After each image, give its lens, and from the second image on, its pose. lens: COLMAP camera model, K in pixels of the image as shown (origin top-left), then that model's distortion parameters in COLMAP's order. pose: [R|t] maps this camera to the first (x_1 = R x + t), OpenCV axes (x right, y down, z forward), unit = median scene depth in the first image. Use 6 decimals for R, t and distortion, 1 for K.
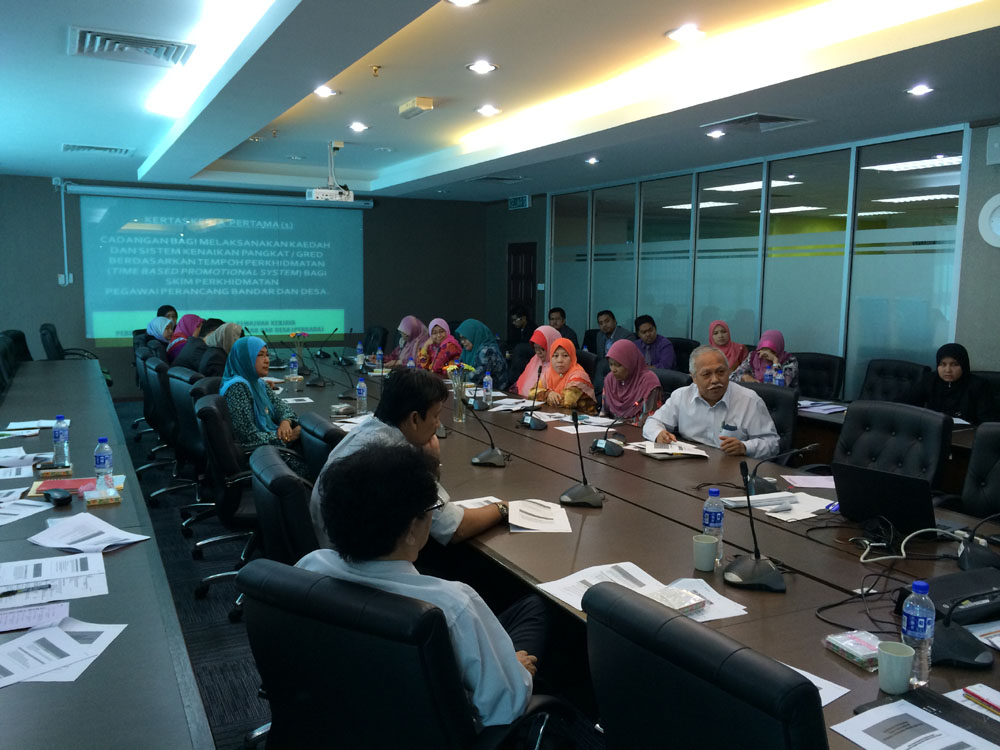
lens RADIAL K [[857.9, 0, 500.4], [0, 857.9, 370.4], [0, 0, 1]] dist [0.077072, -0.107907]
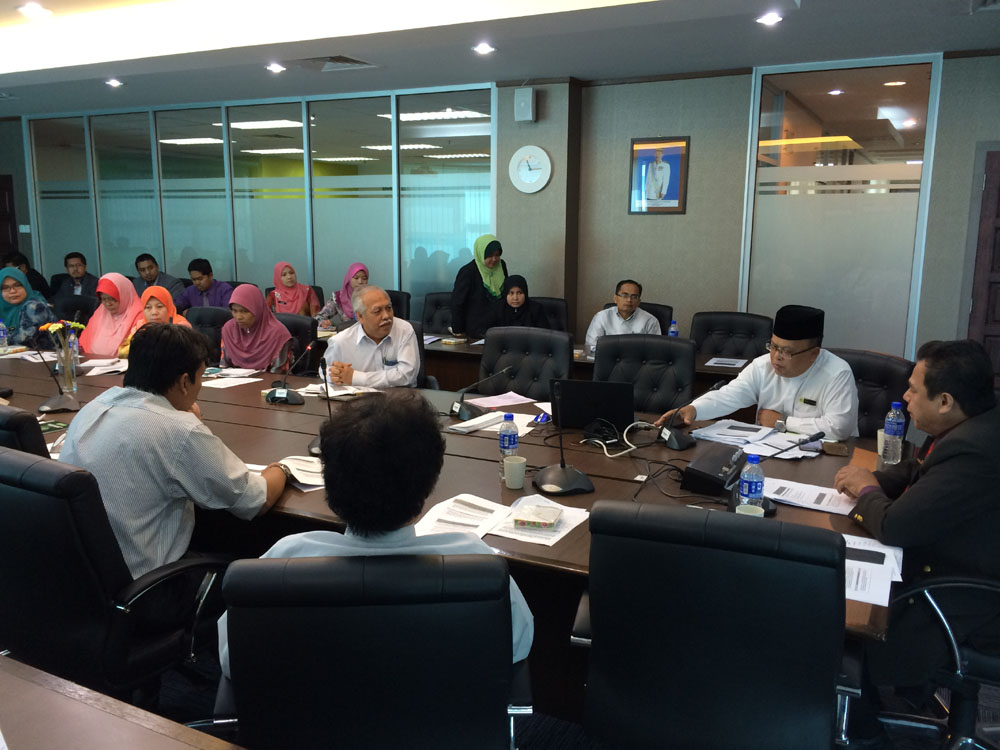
lens RADIAL K [[857.9, 0, 500.4], [0, 857.9, 370.4], [0, 0, 1]] dist [0.077072, -0.107907]
pose [[0.805407, -0.105021, 0.583344, -0.162258], [0.066766, 0.993989, 0.086769, -0.004251], [-0.588950, -0.030937, 0.807577, 0.060310]]
